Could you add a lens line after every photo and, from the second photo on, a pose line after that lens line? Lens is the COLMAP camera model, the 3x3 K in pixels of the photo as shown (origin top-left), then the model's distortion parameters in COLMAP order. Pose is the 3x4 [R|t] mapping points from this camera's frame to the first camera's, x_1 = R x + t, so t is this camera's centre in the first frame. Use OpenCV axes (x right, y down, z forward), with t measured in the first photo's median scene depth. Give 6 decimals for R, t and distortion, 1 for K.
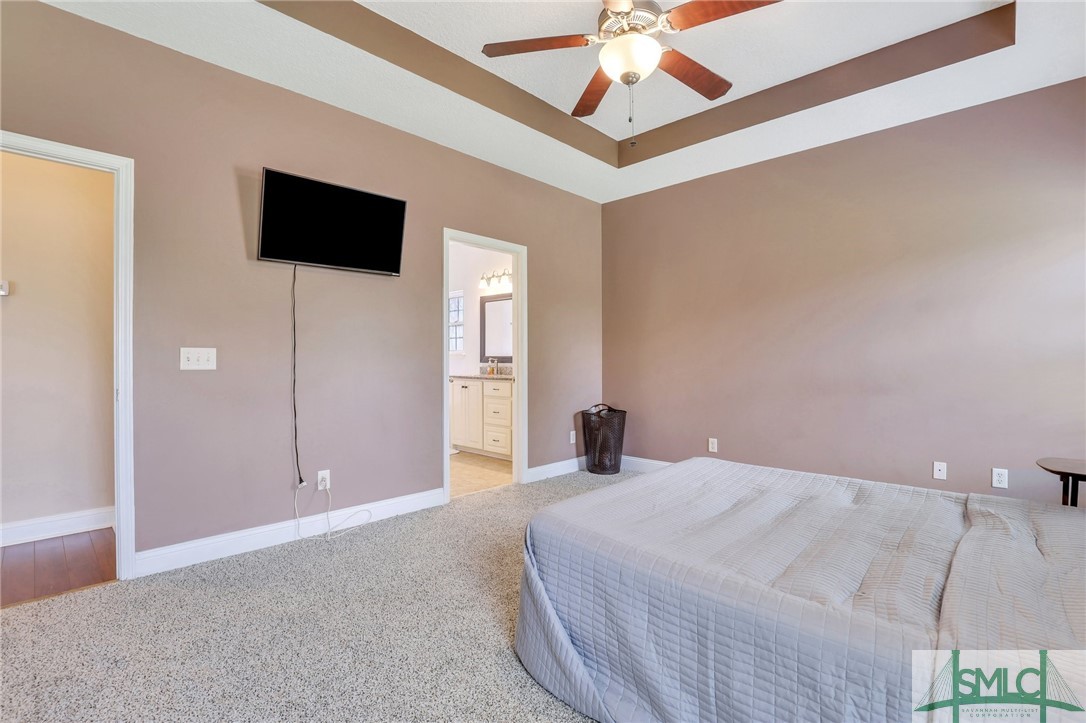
lens RADIAL K [[499.5, 0, 548.1], [0, 499.5, 360.2], [0, 0, 1]] dist [-0.031244, -0.000354]
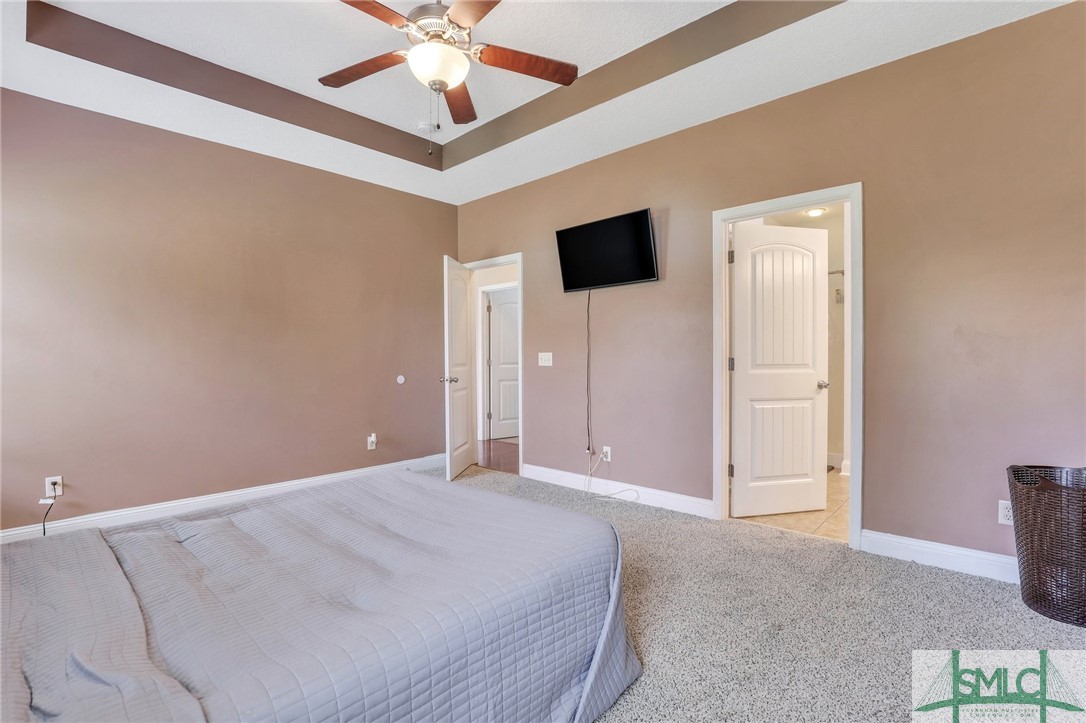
lens RADIAL K [[499.5, 0, 548.1], [0, 499.5, 360.2], [0, 0, 1]] dist [-0.031244, -0.000354]
pose [[0.012307, 0.008011, -0.999892, 0.777999], [0.009920, 0.999918, 0.008133, -0.010555], [0.999875, -0.010019, 0.012227, 0.786706]]
